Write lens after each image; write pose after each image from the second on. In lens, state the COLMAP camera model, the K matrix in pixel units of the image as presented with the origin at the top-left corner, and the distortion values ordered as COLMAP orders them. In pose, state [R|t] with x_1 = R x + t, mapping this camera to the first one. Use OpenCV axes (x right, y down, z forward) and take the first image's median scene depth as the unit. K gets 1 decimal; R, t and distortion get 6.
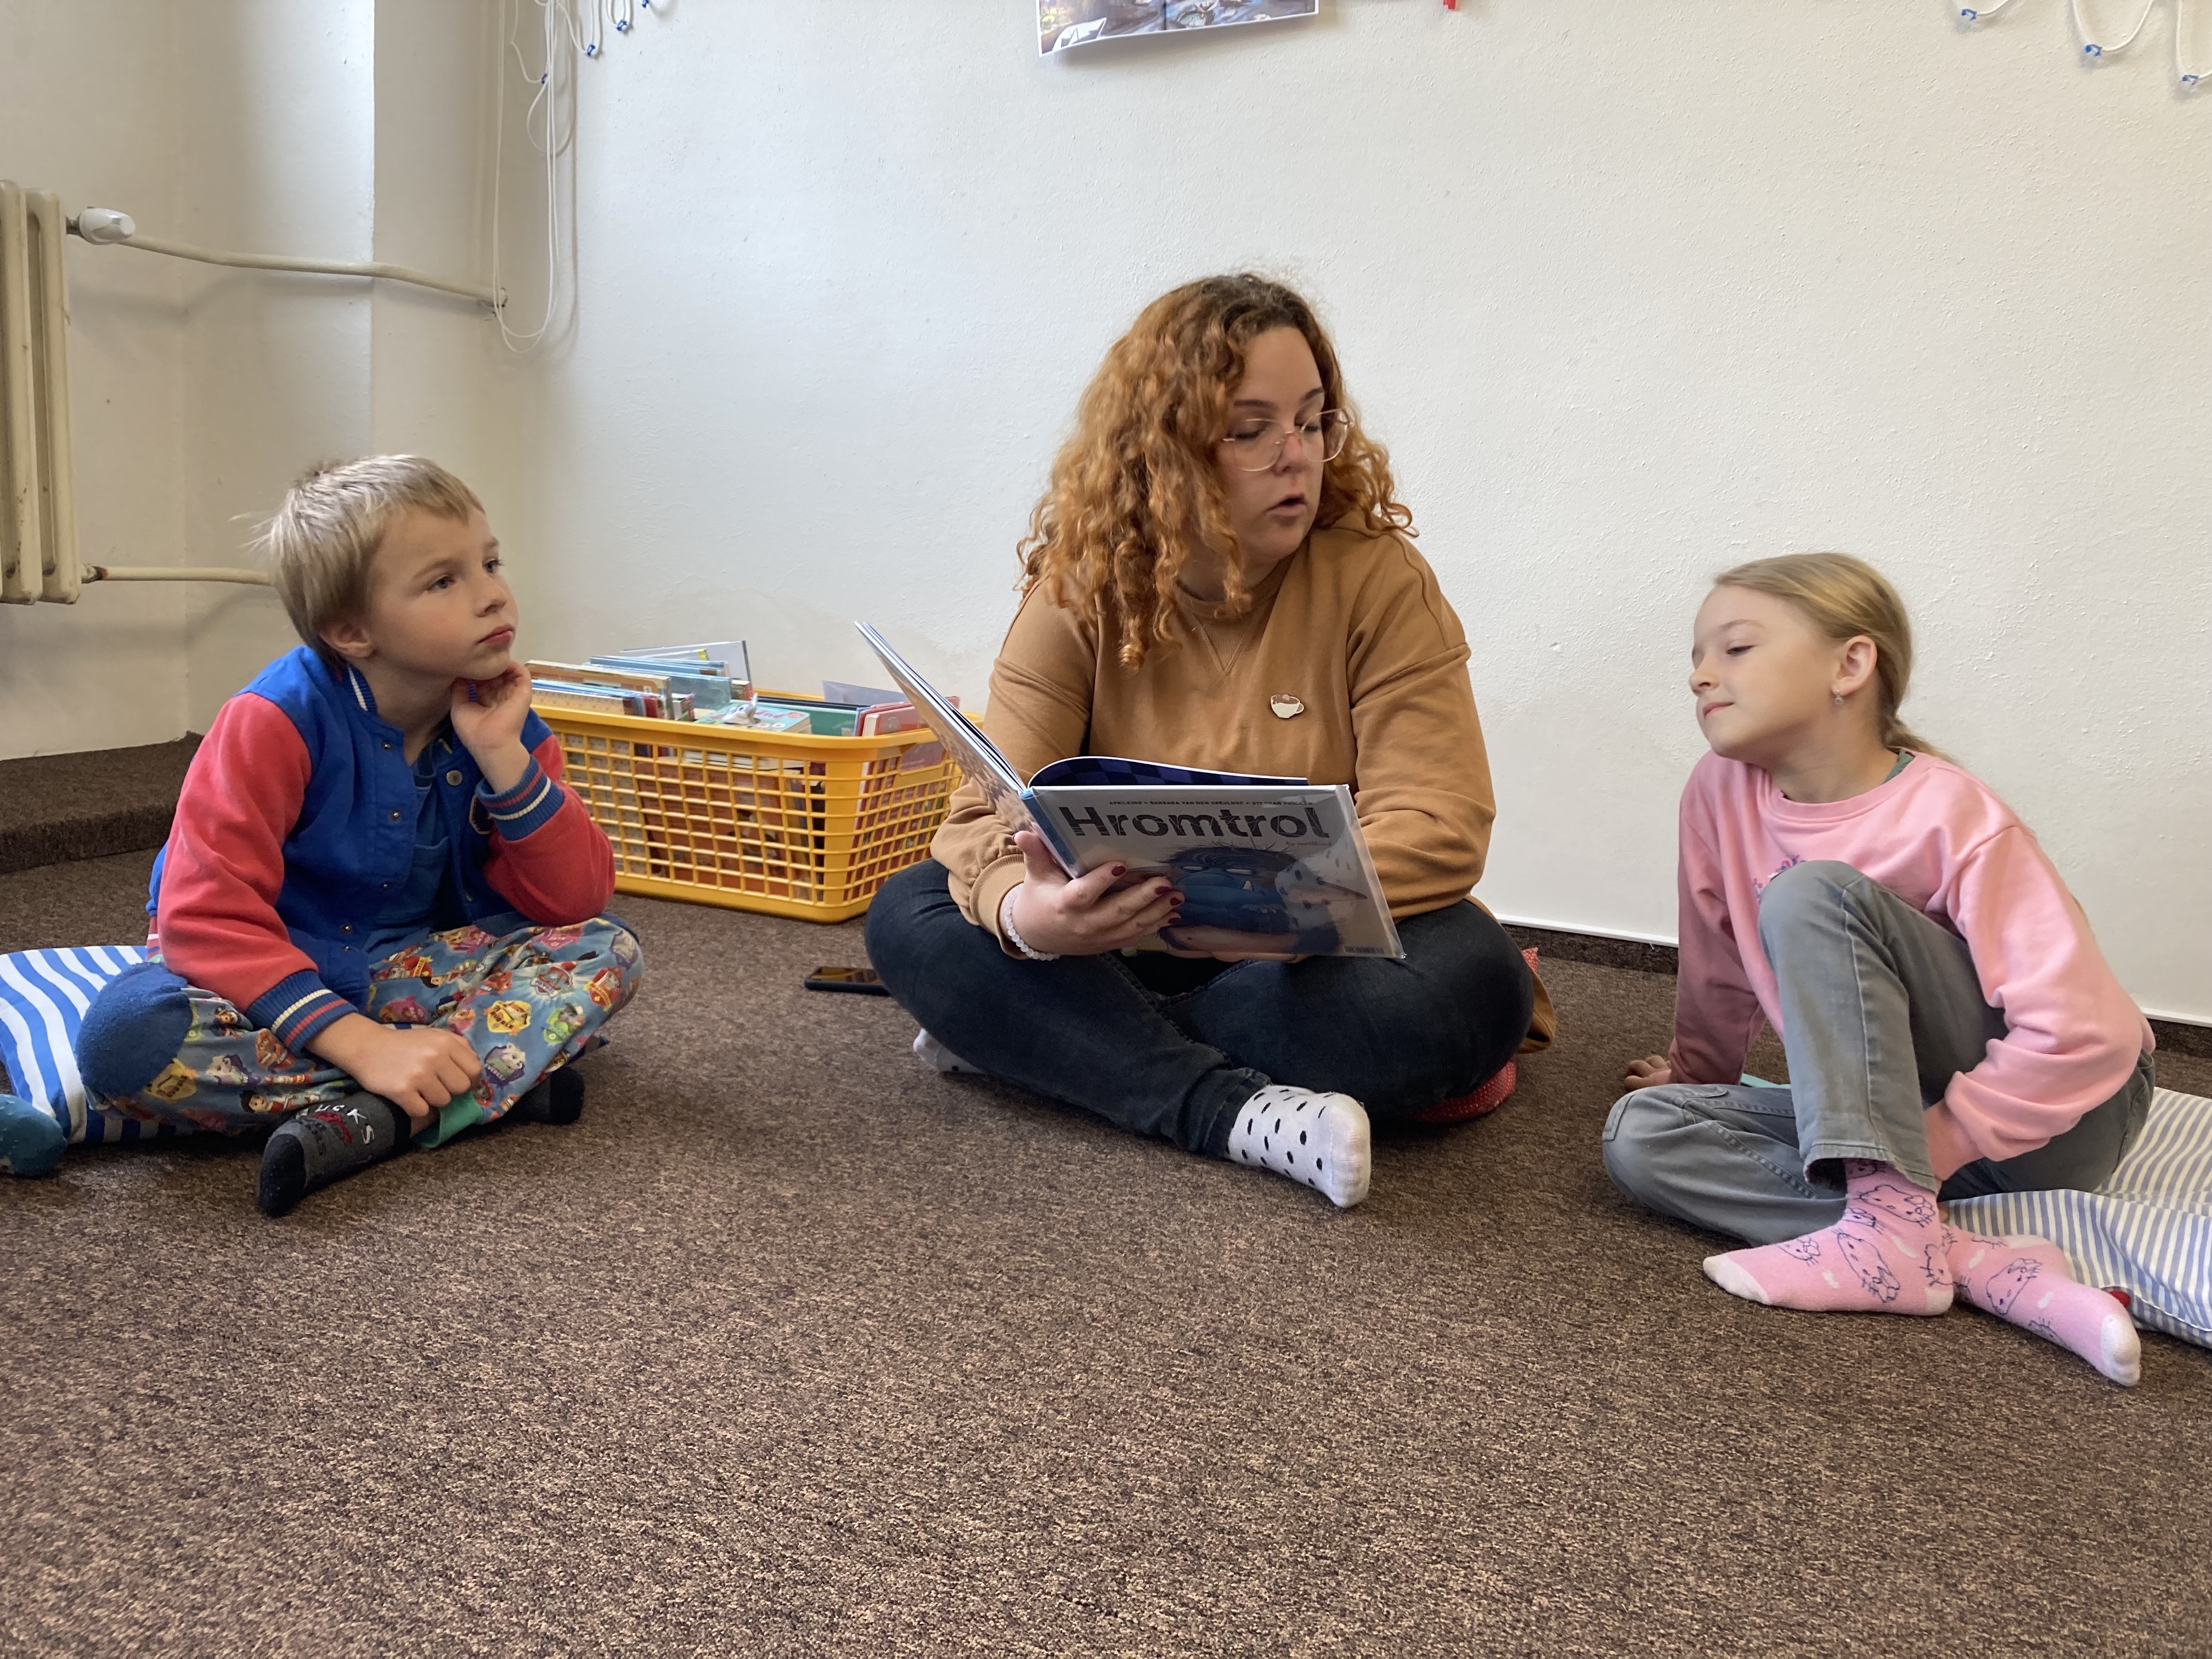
lens RADIAL K [[1779.3, 0, 1113.2], [0, 1779.3, 809.2], [0, 0, 1]] dist [0.010120, 0.007918]
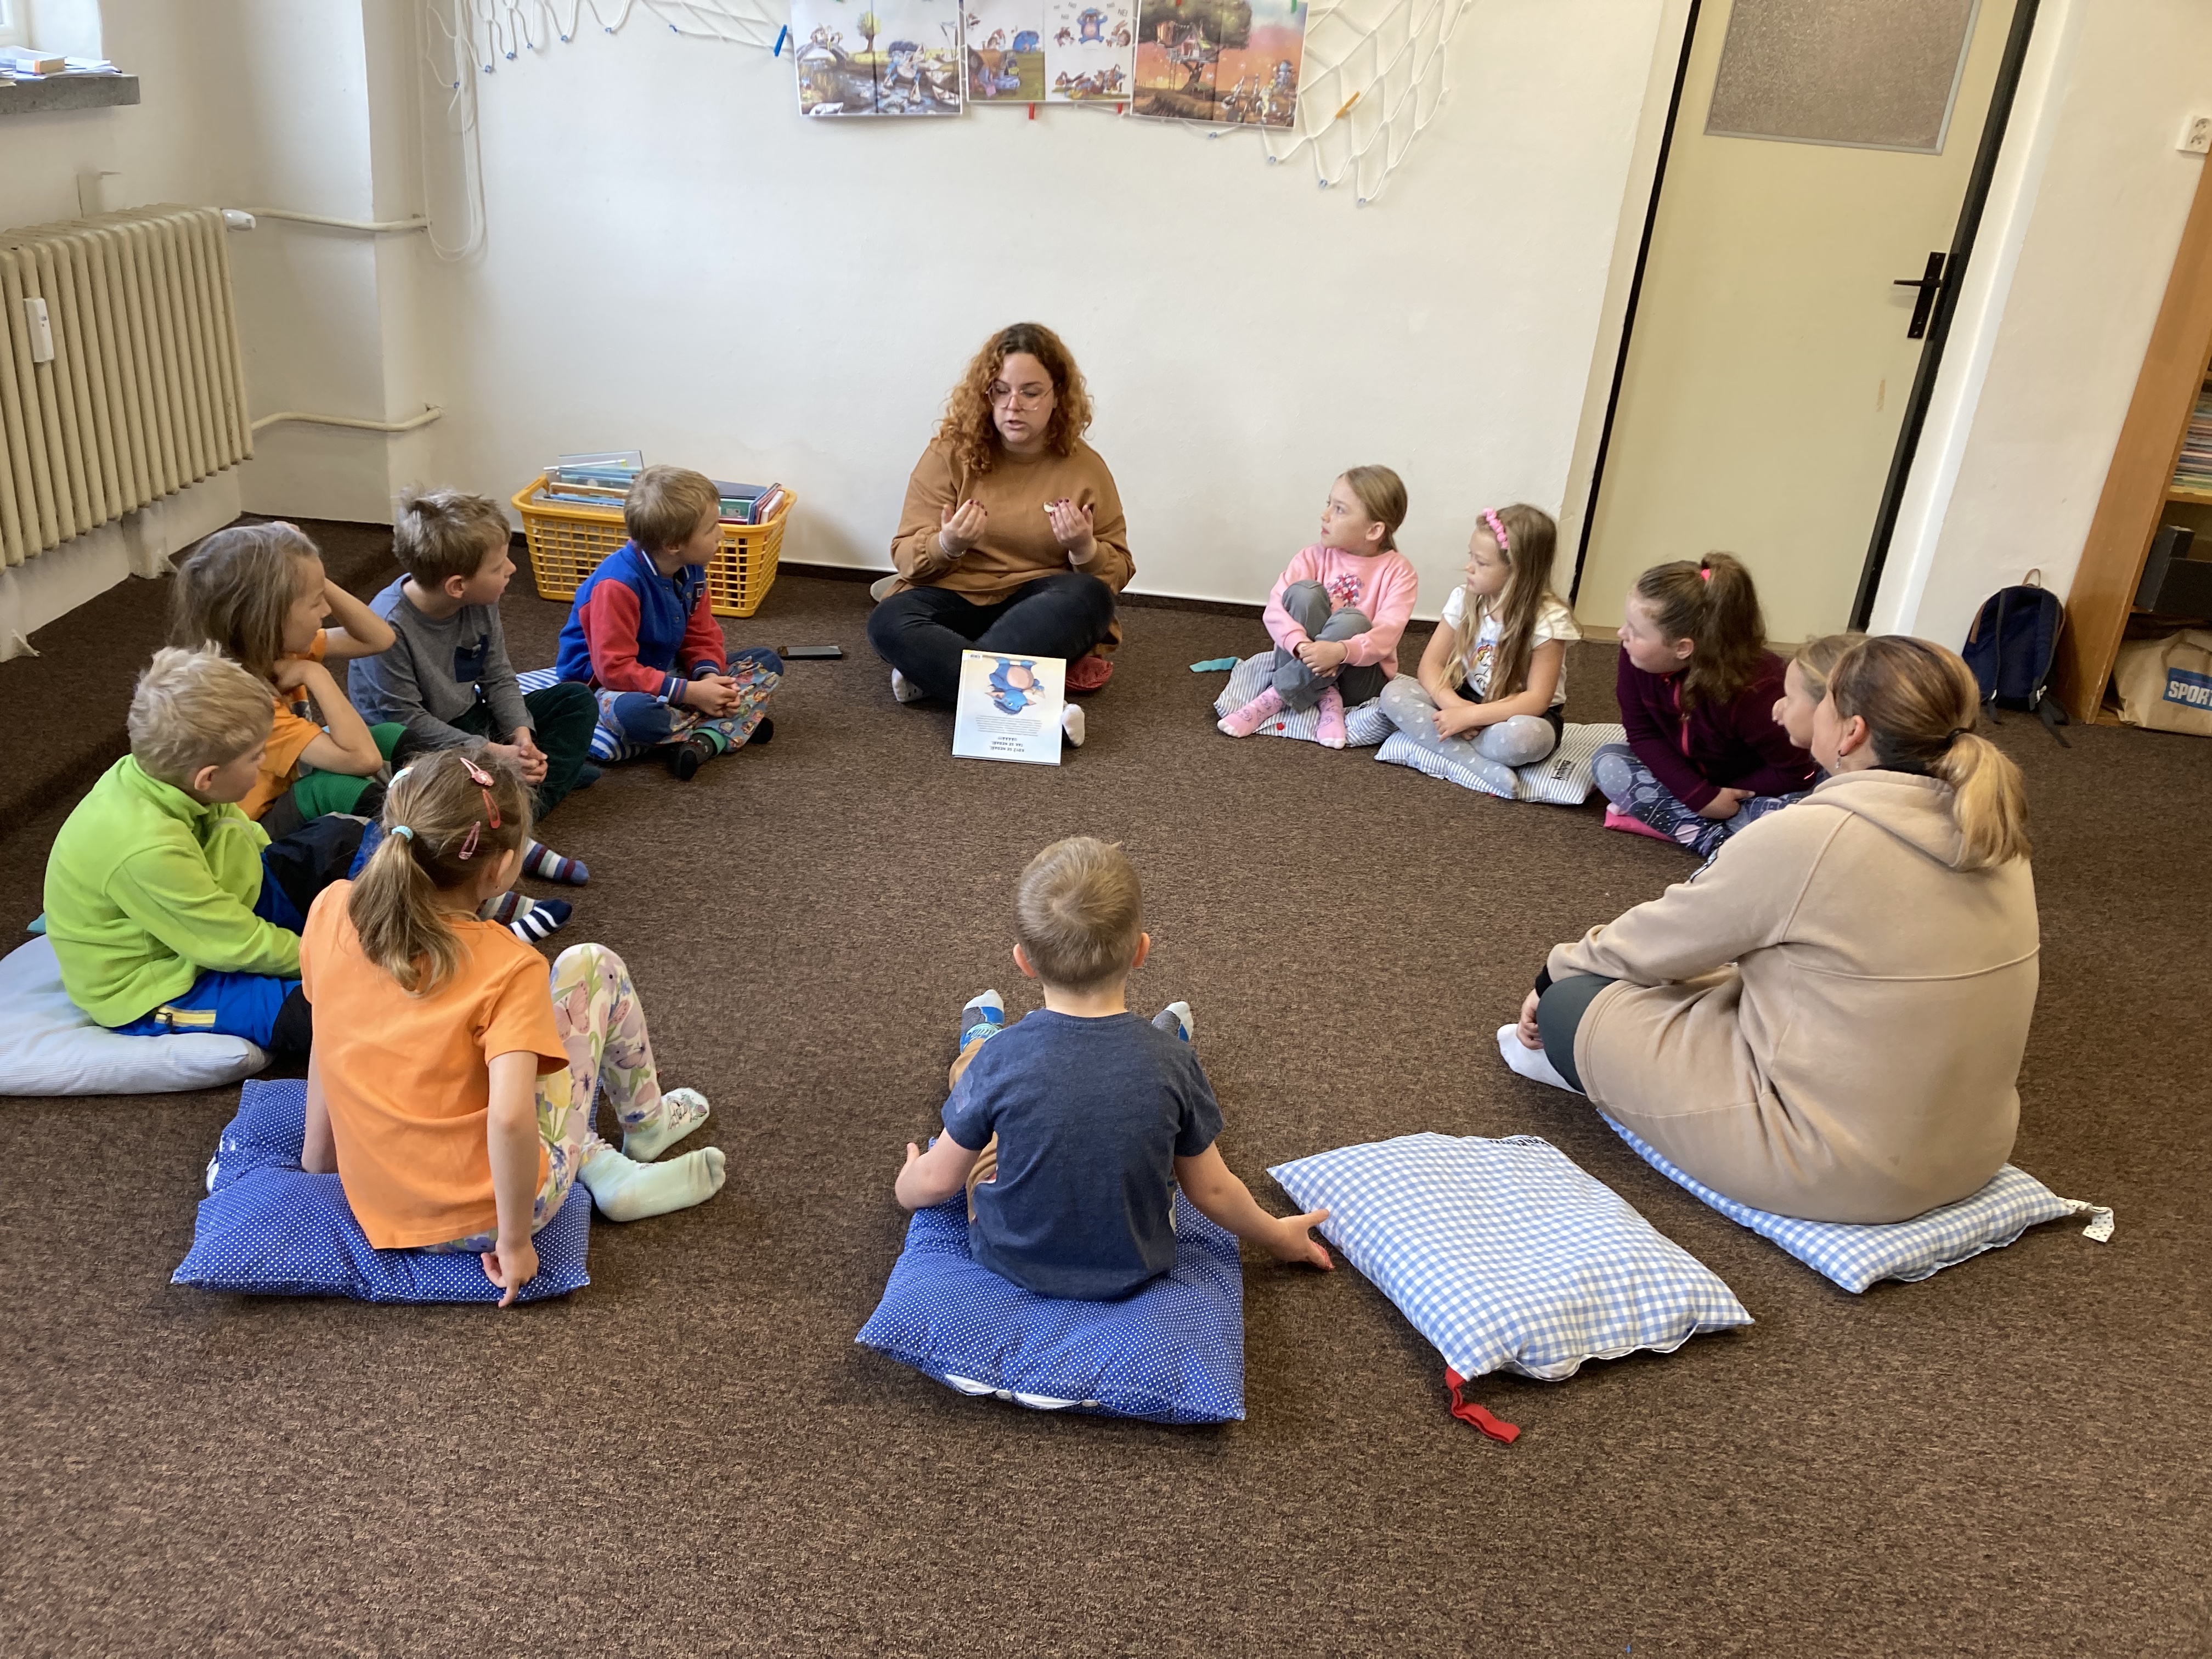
lens RADIAL K [[1786.9, 0, 1075.0], [0, 1786.9, 835.3], [0, 0, 1]] dist [0.008235, 0.007458]
pose [[0.936270, -0.127895, 0.327170, -1.017716], [0.027381, 0.955103, 0.295005, -0.566893], [-0.350211, -0.267246, 0.897737, -1.961031]]
